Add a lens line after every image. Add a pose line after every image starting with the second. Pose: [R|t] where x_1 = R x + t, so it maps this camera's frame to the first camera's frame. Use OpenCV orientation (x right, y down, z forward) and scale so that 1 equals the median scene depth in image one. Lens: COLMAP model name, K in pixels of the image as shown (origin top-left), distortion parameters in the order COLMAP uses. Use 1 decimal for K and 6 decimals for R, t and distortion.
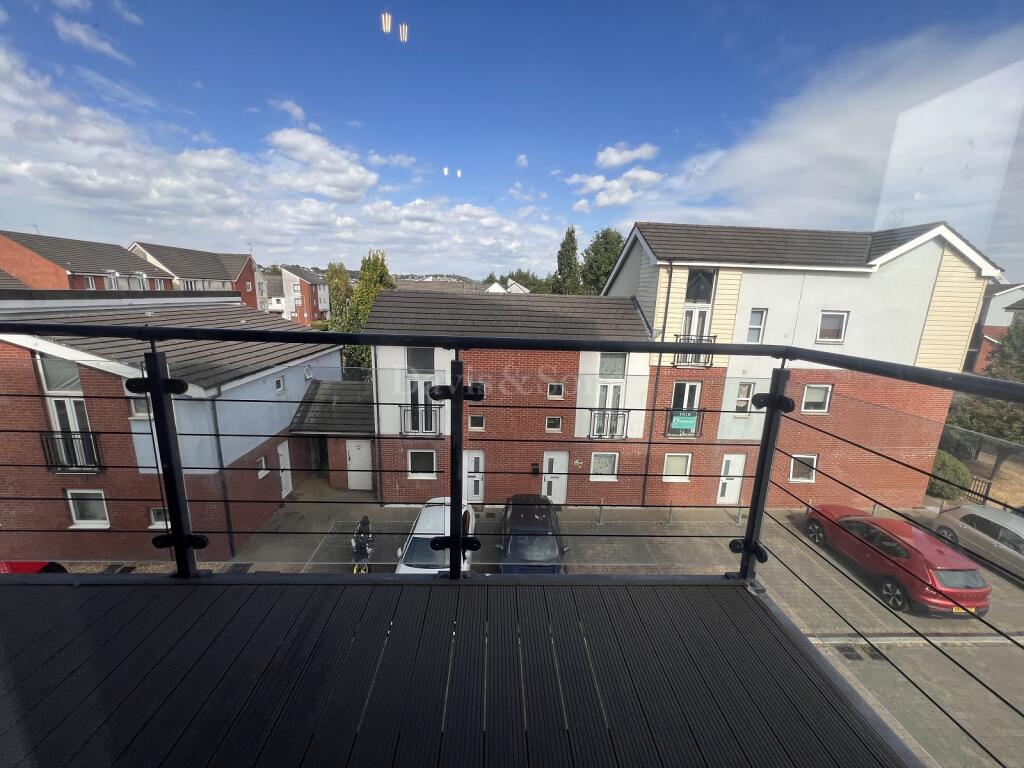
lens RADIAL K [[409.8, 0, 513.8], [0, 409.8, 385.8], [0, 0, 1]] dist [0.001051, 0.000255]
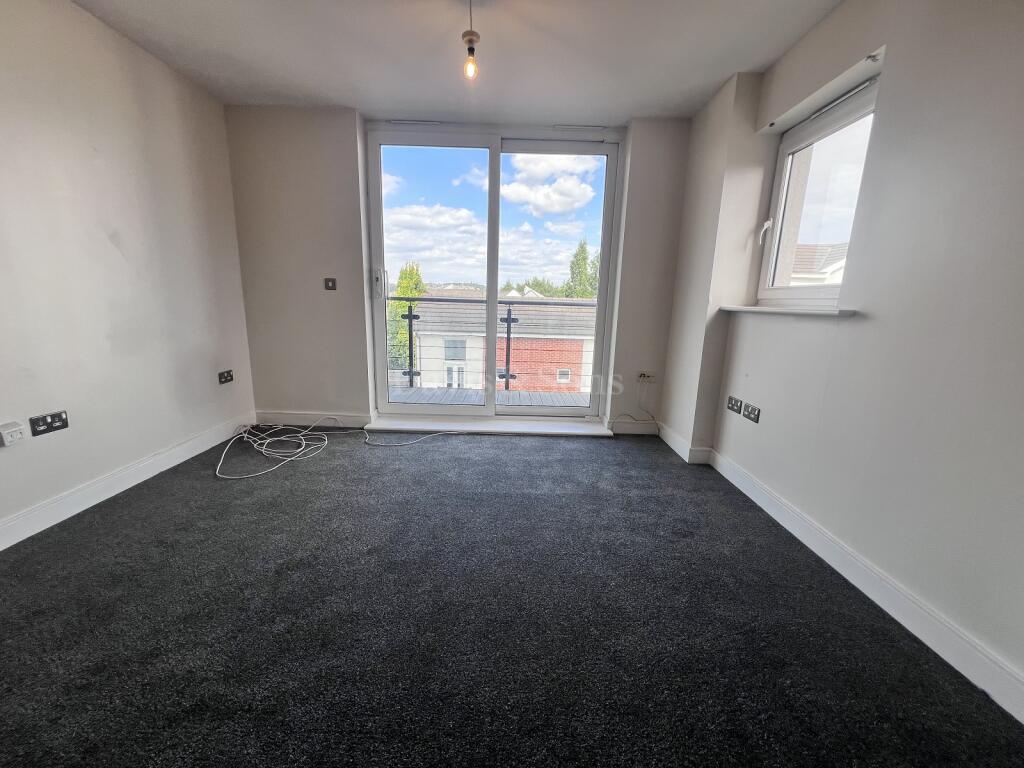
lens RADIAL K [[409.8, 0, 510.9], [0, 409.8, 386.7], [0, 0, 1]] dist [0.001051, 0.000255]
pose [[0.998940, 0.007378, -0.045432, 0.001181], [-0.008139, 0.999829, -0.016591, 0.061518], [0.045302, 0.016943, 0.998830, -0.218781]]
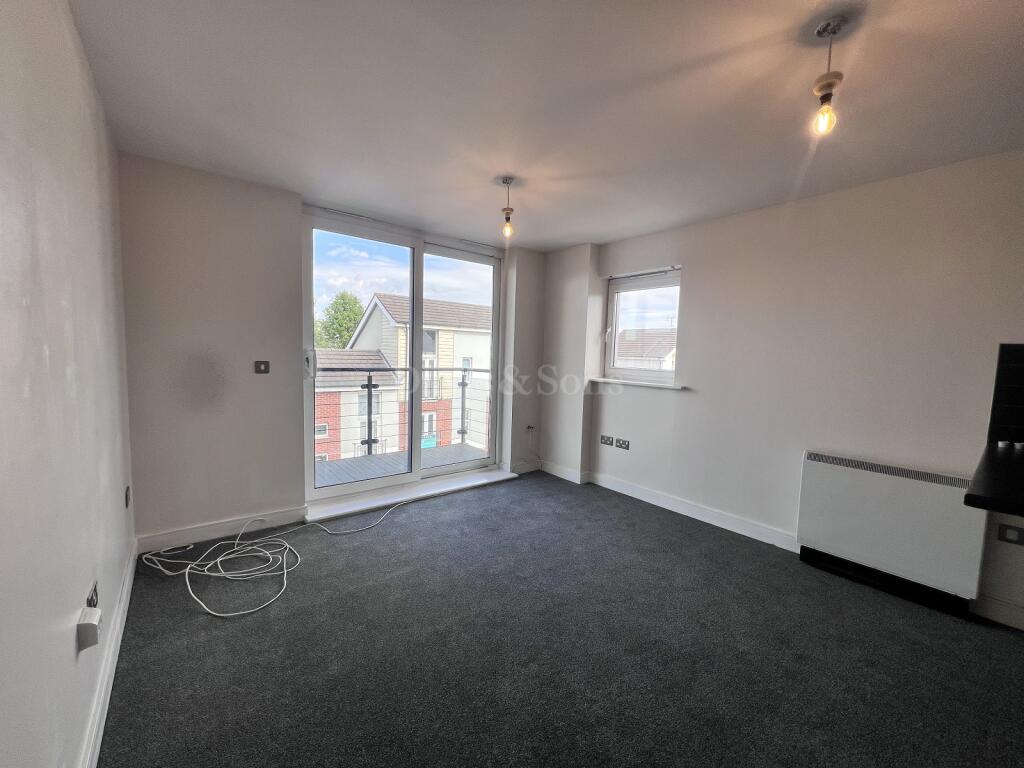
lens RADIAL K [[409.8, 0, 513.1], [0, 409.8, 386.0], [0, 0, 1]] dist [0.001051, 0.000255]
pose [[0.806328, -0.053304, 0.589062, -0.121631], [0.124238, 0.988976, -0.080568, 0.043985], [-0.578274, 0.138148, 0.804061, -0.230760]]
